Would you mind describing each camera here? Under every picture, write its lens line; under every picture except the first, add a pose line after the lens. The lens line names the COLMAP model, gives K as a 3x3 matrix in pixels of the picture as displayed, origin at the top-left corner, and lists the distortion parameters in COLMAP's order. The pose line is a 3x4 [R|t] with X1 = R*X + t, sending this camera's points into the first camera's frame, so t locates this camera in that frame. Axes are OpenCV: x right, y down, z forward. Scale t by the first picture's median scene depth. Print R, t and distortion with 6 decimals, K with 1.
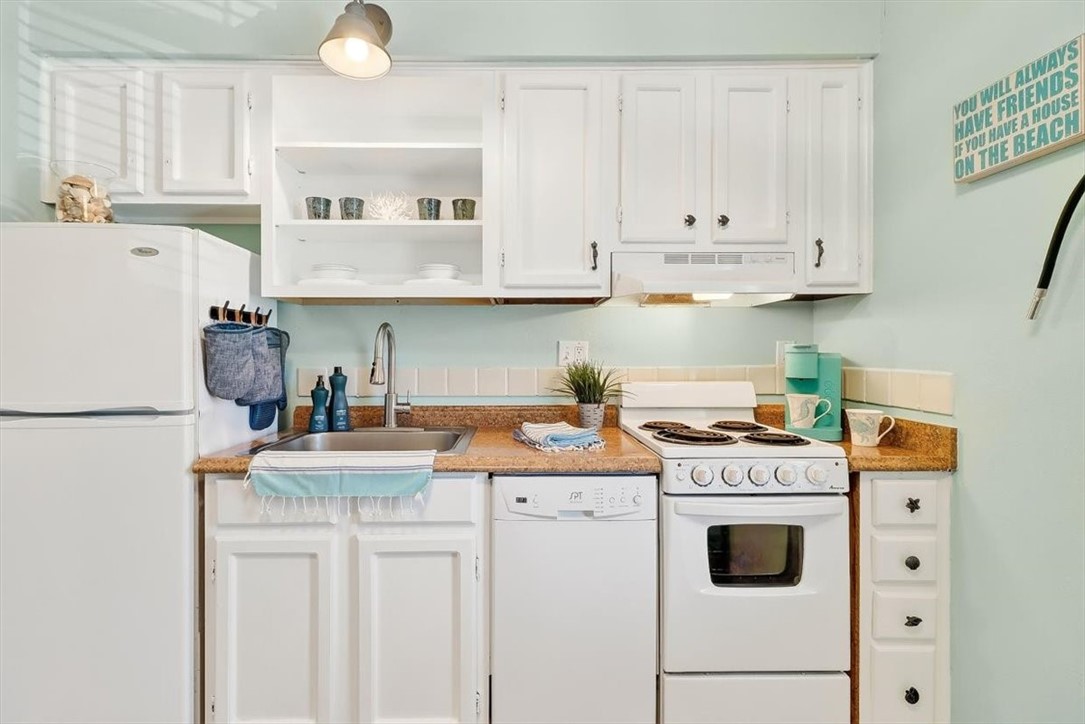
lens RADIAL K [[511.4, 0, 524.8], [0, 511.4, 351.2], [0, 0, 1]] dist [0.004802, -0.000411]
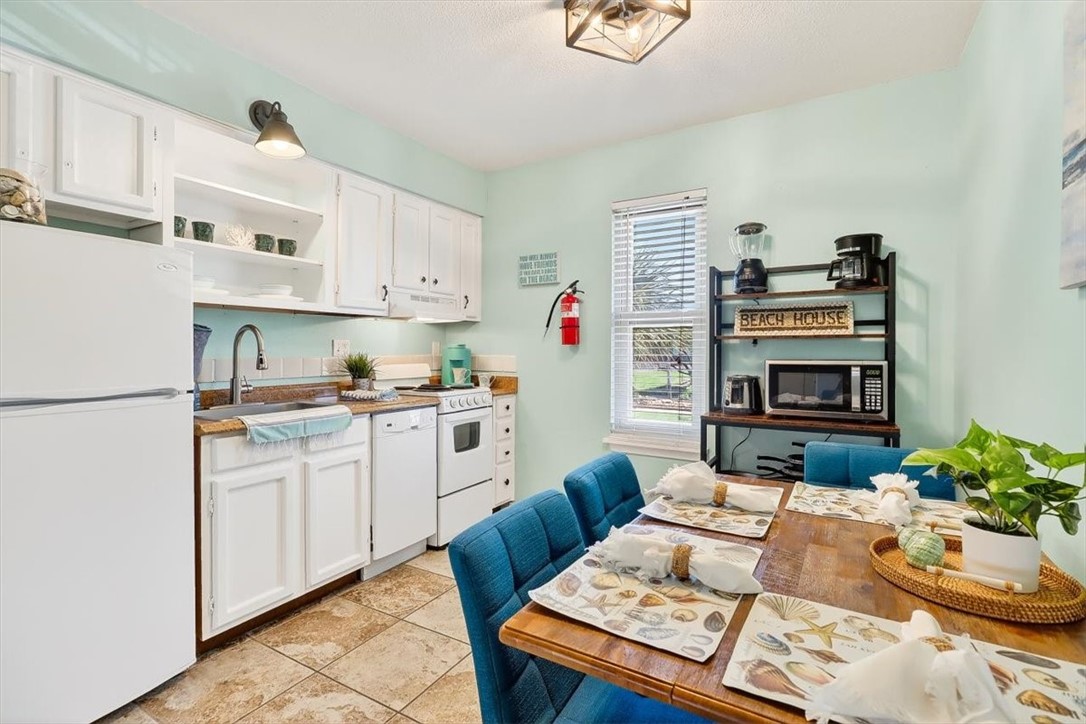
lens RADIAL K [[511.9, 0, 525.3], [0, 511.9, 351.1], [0, 0, 1]] dist [0.004802, -0.000411]
pose [[0.538939, -0.001923, 0.842343, -1.299665], [-0.003573, 0.999983, 0.004569, 0.005794], [-0.842337, -0.005472, 0.538923, -0.436273]]
